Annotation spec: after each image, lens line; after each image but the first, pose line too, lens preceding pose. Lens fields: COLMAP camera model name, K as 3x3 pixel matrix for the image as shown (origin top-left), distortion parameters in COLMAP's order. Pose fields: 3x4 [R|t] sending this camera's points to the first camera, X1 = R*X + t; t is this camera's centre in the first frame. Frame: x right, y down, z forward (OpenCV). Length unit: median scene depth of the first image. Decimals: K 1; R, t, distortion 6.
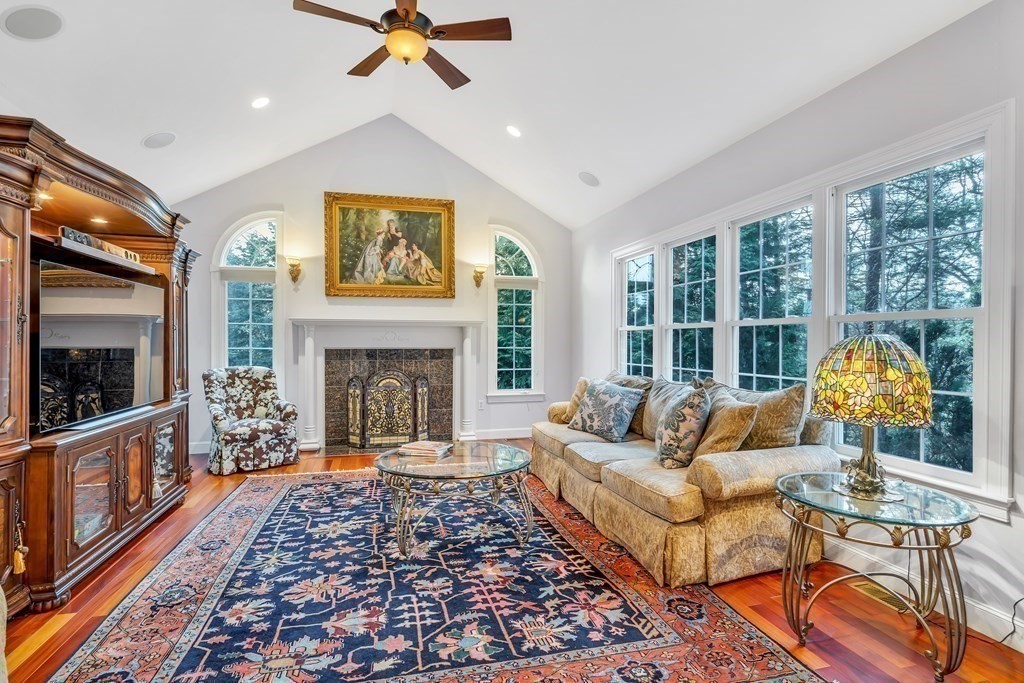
lens RADIAL K [[502.4, 0, 509.9], [0, 502.4, 338.3], [0, 0, 1]] dist [-0.001442, 0.001634]
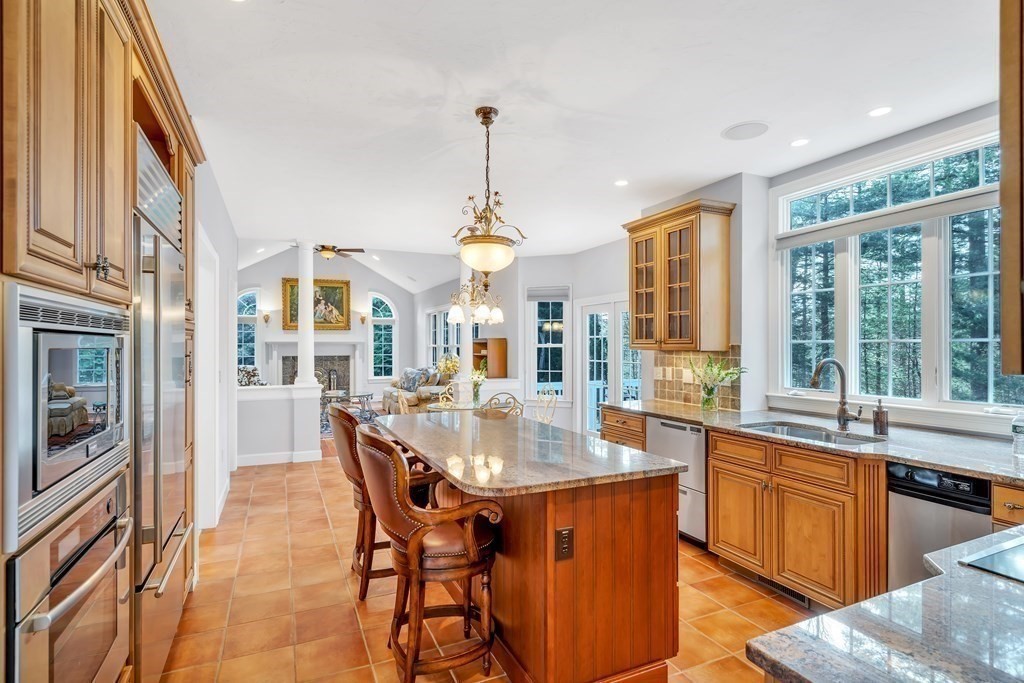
lens RADIAL K [[502.4, 0, 507.0], [0, 502.4, 344.3], [0, 0, 1]] dist [-0.001442, 0.001634]
pose [[0.984236, -0.006427, 0.176742, 0.342669], [0.007628, 0.999952, -0.006114, -0.016393], [-0.176695, 0.007366, 0.984238, -2.462145]]
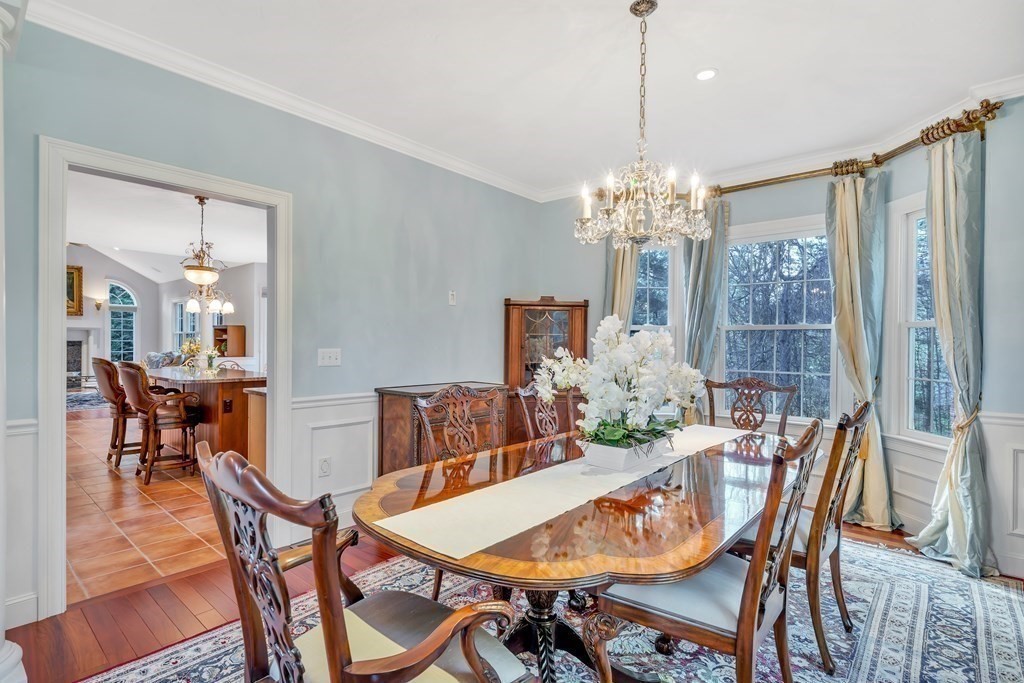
lens RADIAL K [[502.4, 0, 517.1], [0, 502.4, 346.5], [0, 0, 1]] dist [-0.001442, 0.001634]
pose [[0.819786, -0.002116, 0.572666, 0.378998], [-0.002954, 0.999964, 0.007924, 0.050133], [-0.572662, -0.008188, 0.819751, -3.817403]]
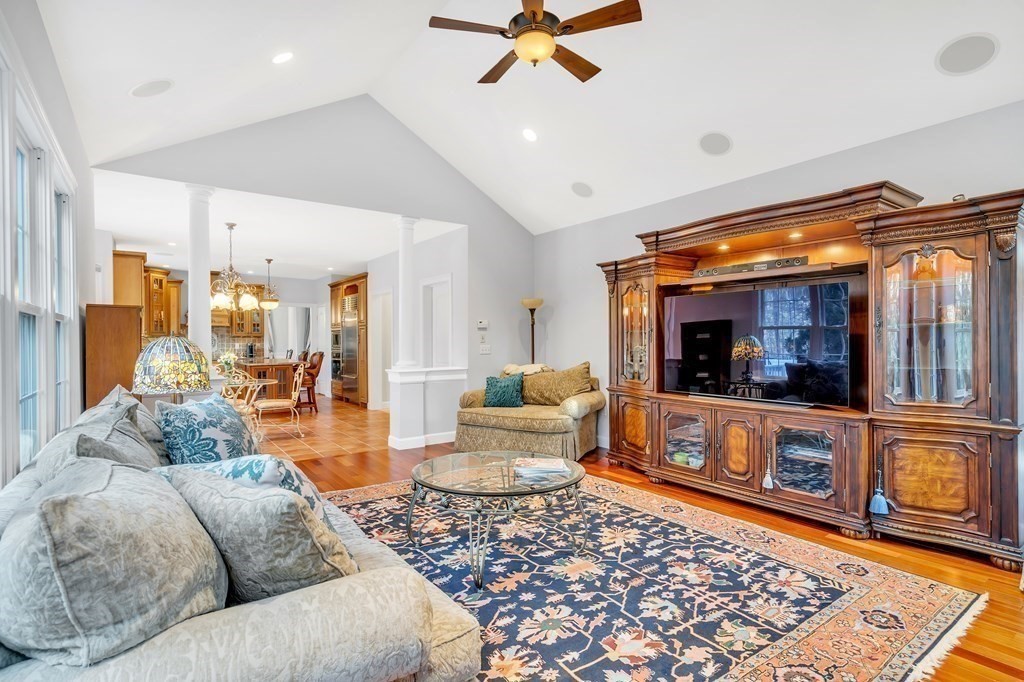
lens RADIAL K [[502.4, 0, 513.1], [0, 502.4, 344.5], [0, 0, 1]] dist [-0.001442, 0.001634]
pose [[-0.933020, 0.001091, -0.359823, 0.166942], [0.001852, 0.999997, -0.001770, 0.012594], [0.359820, -0.002318, -0.933019, 1.631497]]
